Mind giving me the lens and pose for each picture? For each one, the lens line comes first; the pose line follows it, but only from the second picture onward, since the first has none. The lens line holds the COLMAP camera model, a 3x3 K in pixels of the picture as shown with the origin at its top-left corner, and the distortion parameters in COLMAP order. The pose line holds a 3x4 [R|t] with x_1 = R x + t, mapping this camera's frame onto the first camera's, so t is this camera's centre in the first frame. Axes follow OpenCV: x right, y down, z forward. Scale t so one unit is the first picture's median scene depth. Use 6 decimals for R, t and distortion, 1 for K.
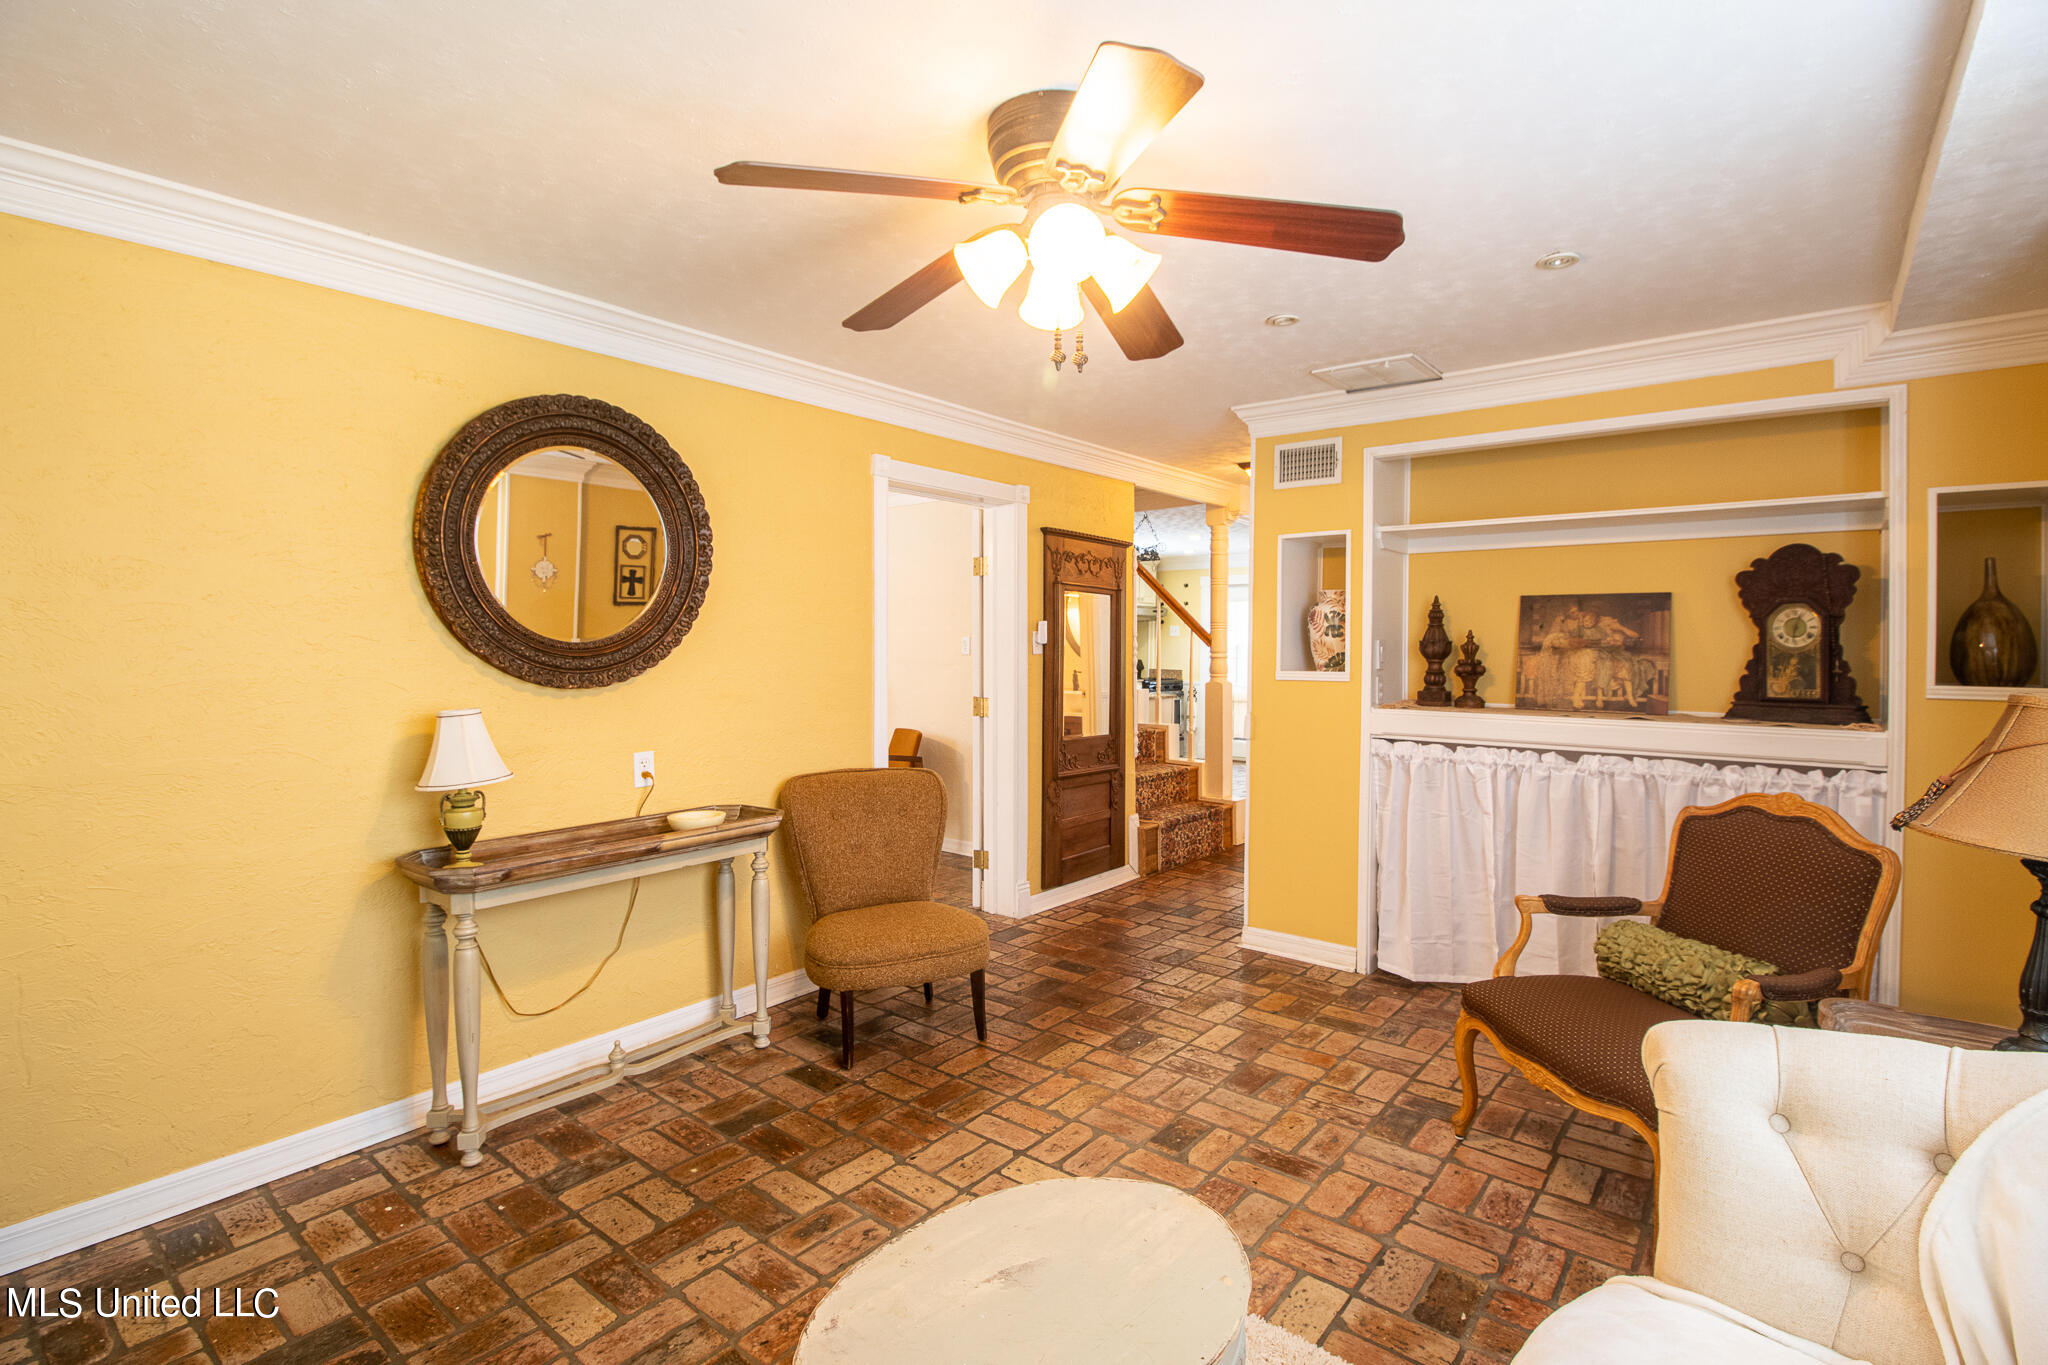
lens RADIAL K [[971.8, 0, 1018.7], [0, 971.8, 654.3], [0, 0, 1]] dist [0.004088, -0.014374]
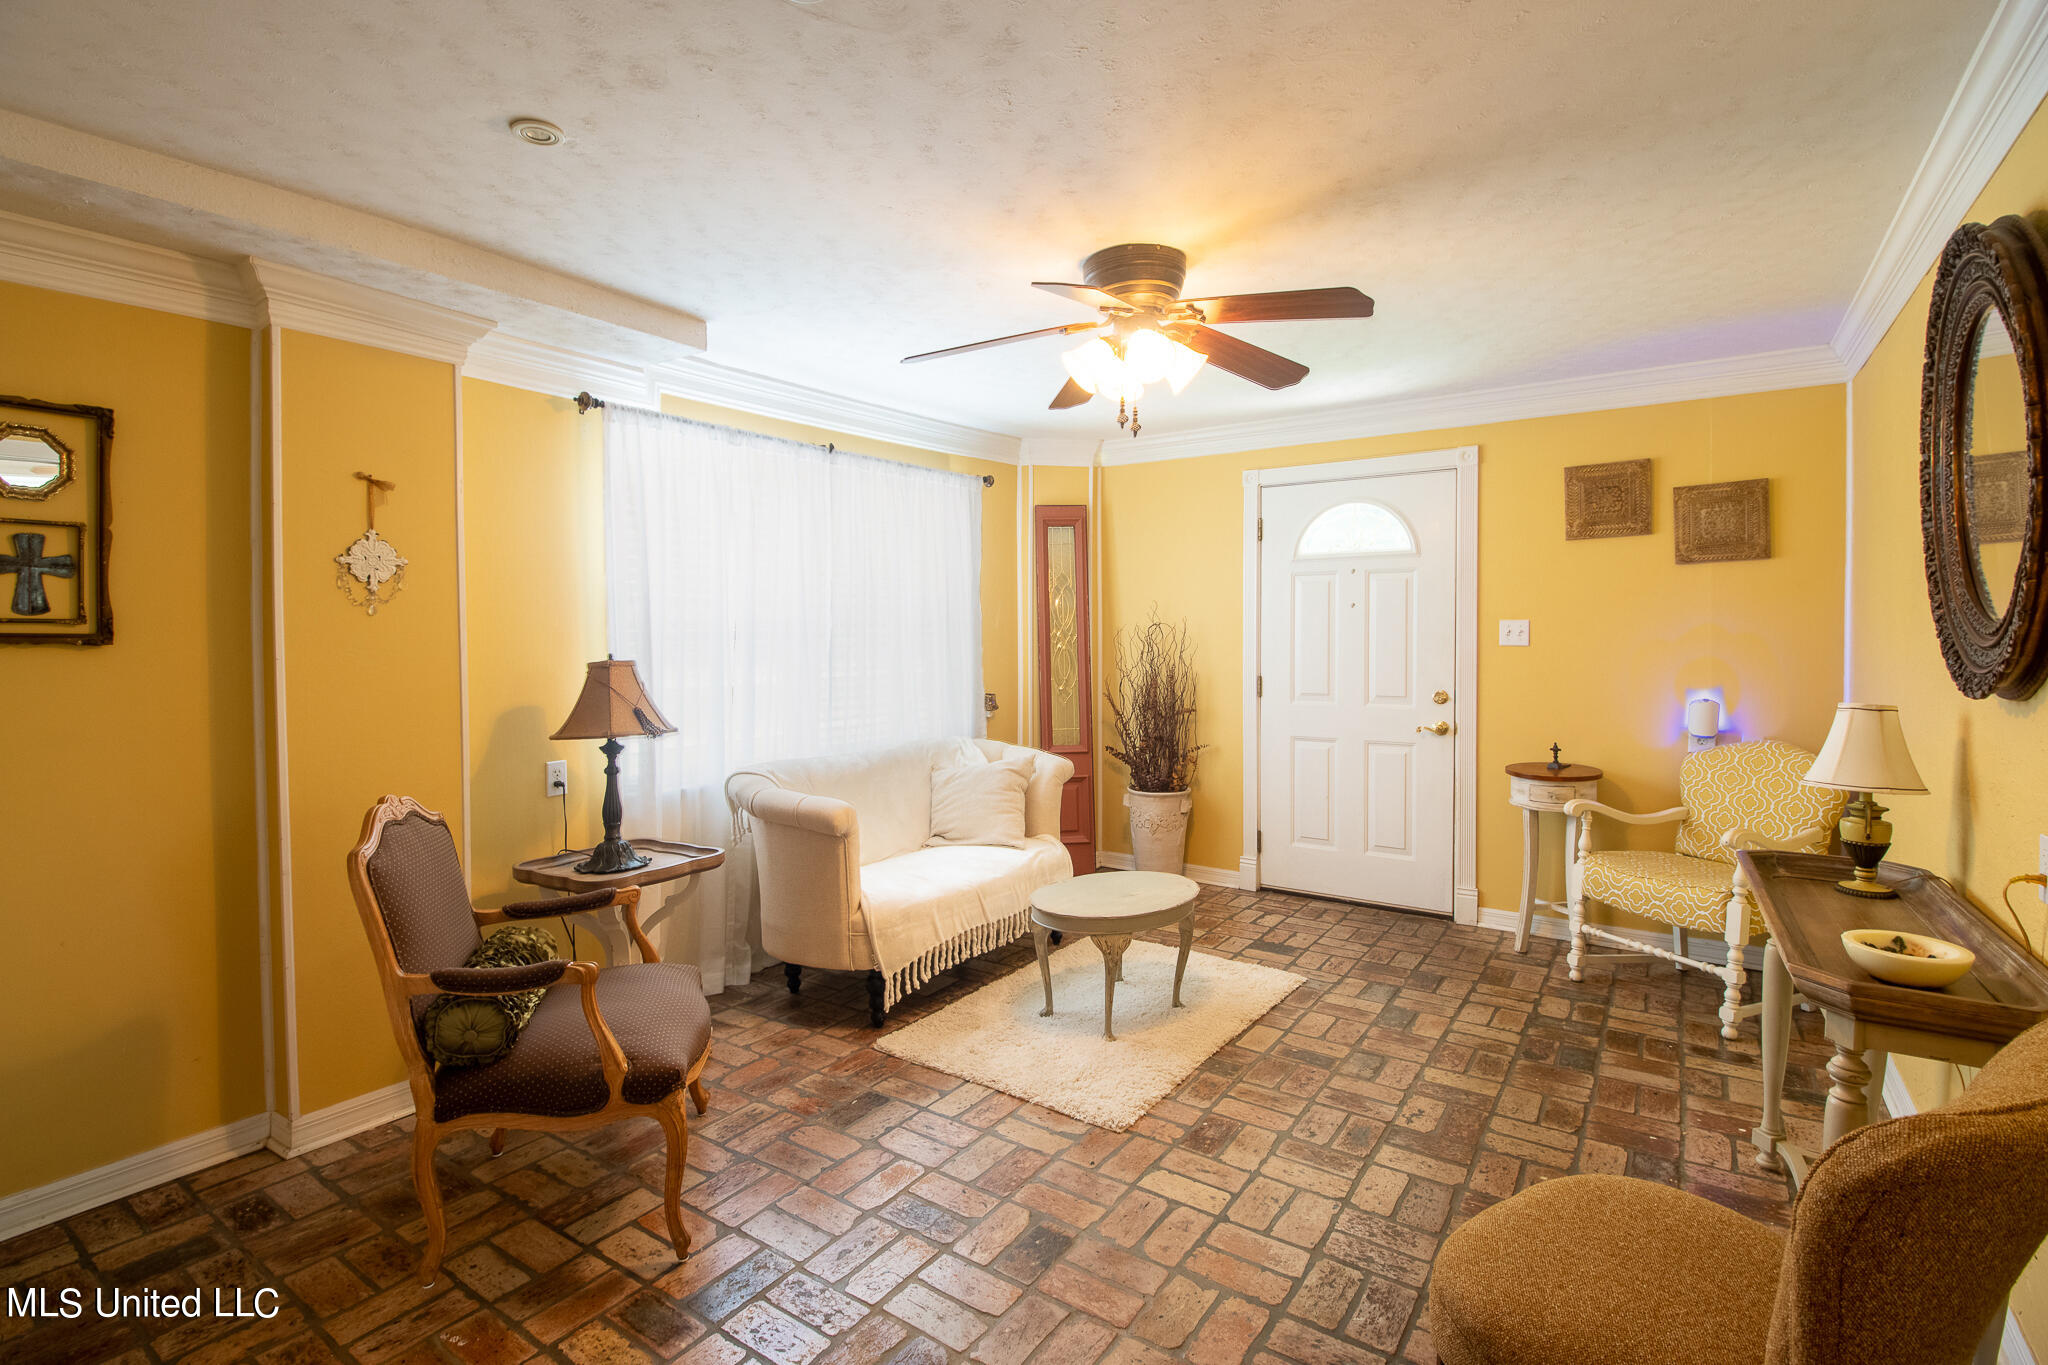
lens RADIAL K [[971.8, 0, 1018.7], [0, 971.8, 654.3], [0, 0, 1]] dist [0.004088, -0.014374]
pose [[-0.996623, 0.007815, -0.081741, 0.254495], [0.005367, 0.999532, 0.030130, -0.016544], [0.081938, 0.029589, -0.996198, 1.880019]]
